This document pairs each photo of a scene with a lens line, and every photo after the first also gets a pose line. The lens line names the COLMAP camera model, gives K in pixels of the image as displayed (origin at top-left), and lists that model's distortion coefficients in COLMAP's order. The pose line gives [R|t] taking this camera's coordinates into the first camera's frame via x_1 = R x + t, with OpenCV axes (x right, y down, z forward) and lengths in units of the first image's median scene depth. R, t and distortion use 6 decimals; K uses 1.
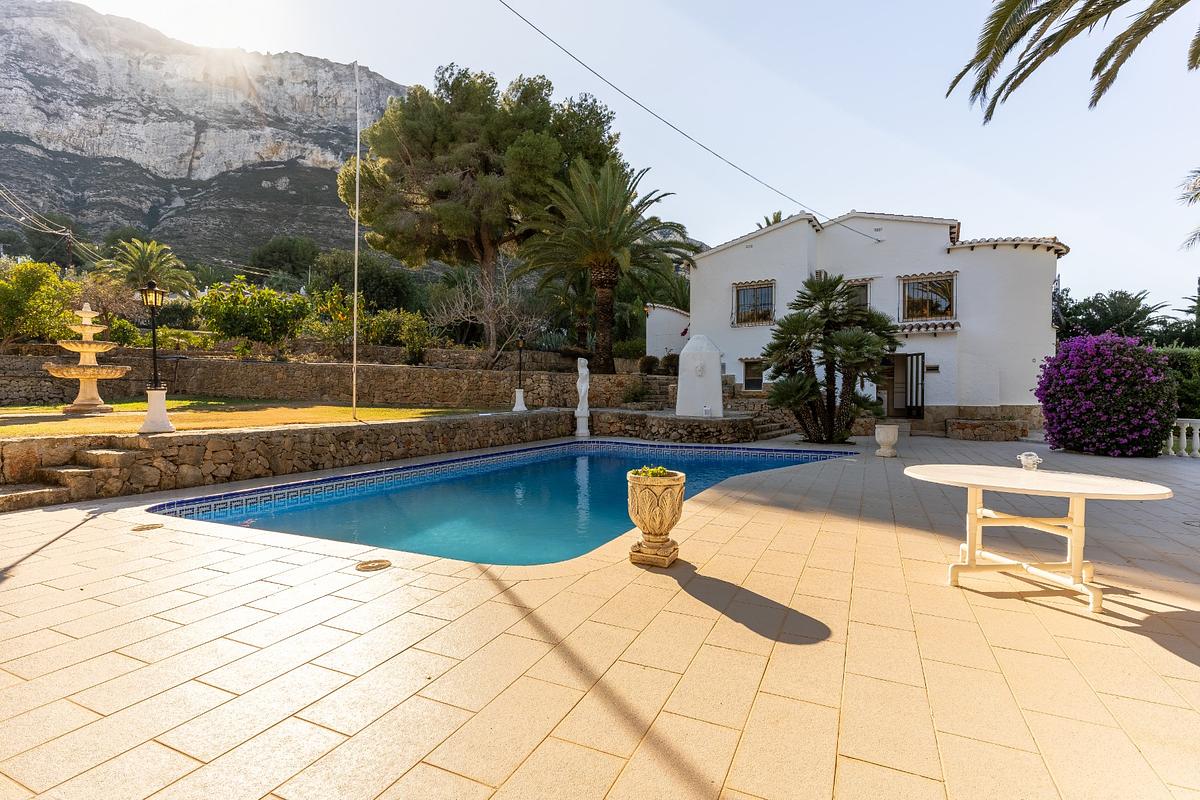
lens RADIAL K [[572.8, 0, 602.5], [0, 572.8, 398.4], [0, 0, 1]] dist [0.001284, -0.000994]
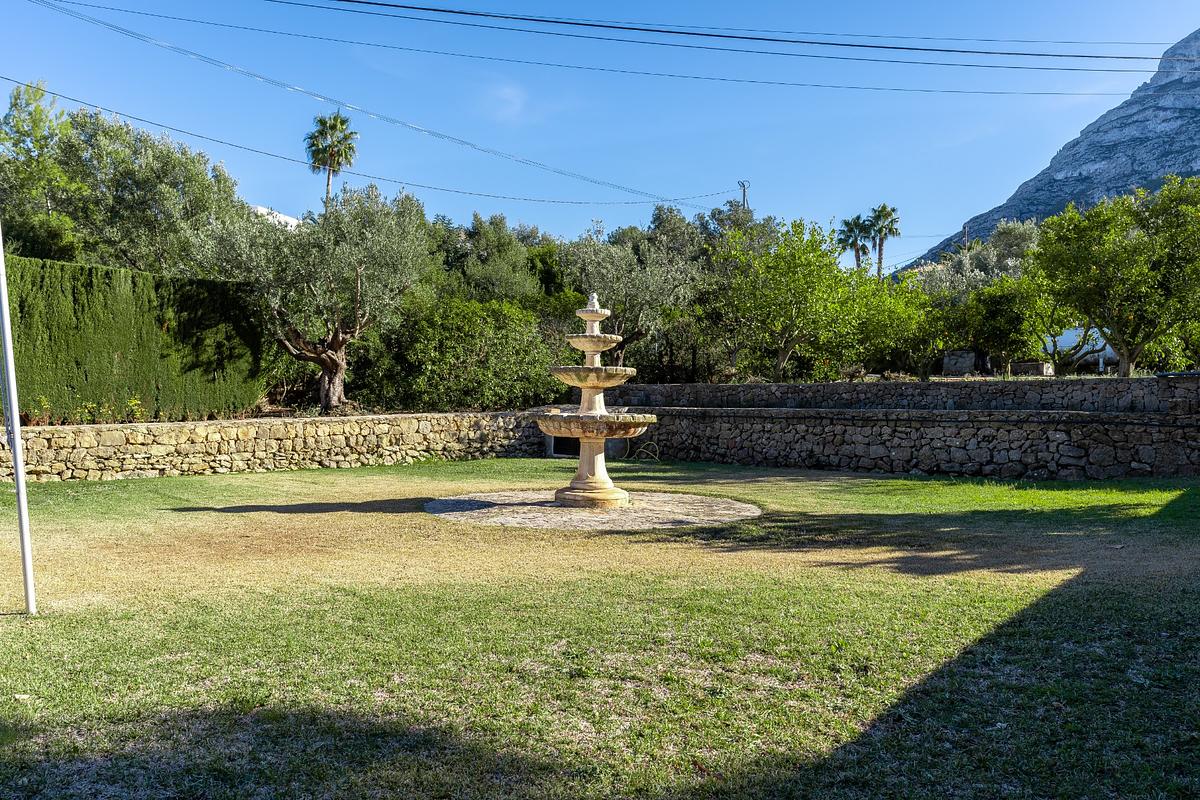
lens RADIAL K [[941.4, 0, 600.2], [0, 941.4, 399.0], [0, 0, 1]] dist [-0.001102, -0.000552]
pose [[-0.406134, -0.008631, -0.913773, -0.091818], [-0.017088, 0.999852, -0.001849, -0.056226], [0.913654, 0.014863, -0.406221, 1.109815]]
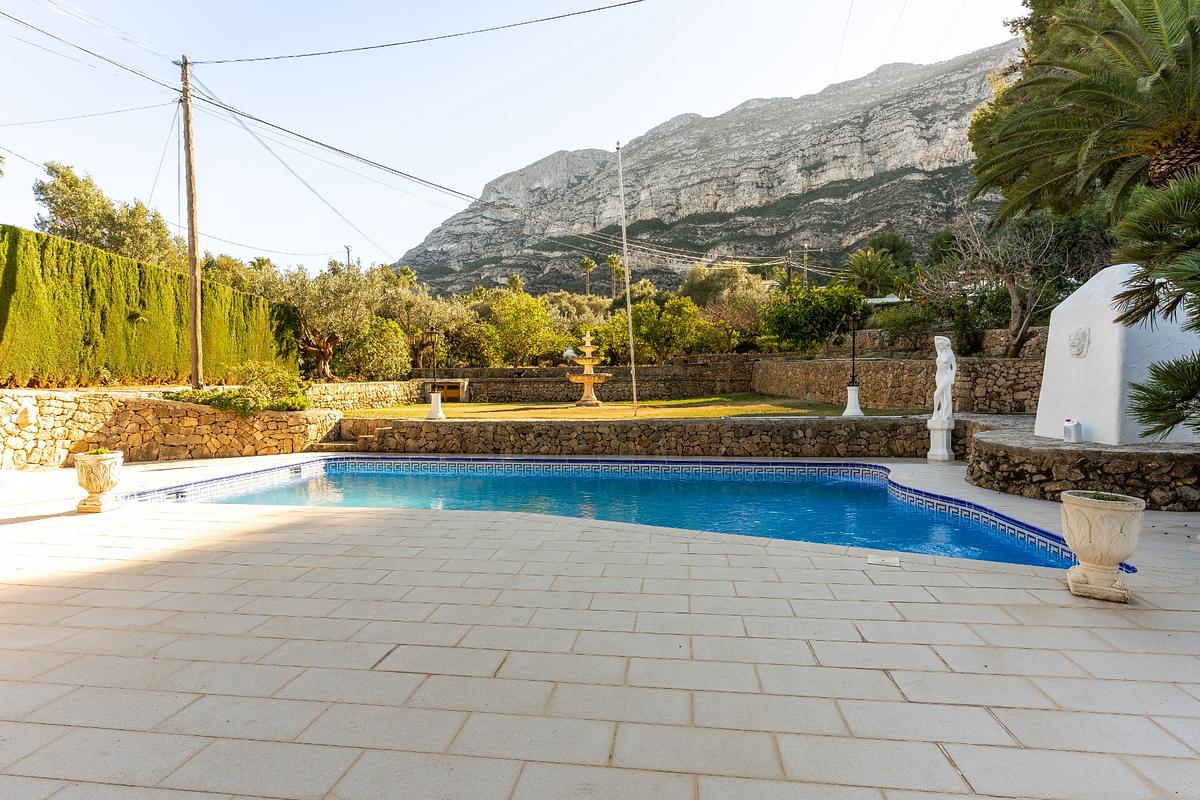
lens RADIAL K [[628.5, 0, 597.3], [0, 628.5, 400.8], [0, 0, 1]] dist [-0.001160, -0.000184]
pose [[0.297306, 0.011723, -0.954710, 0.527213], [-0.000227, 0.999925, 0.012207, -0.007295], [0.954782, -0.003413, 0.297286, 0.445935]]
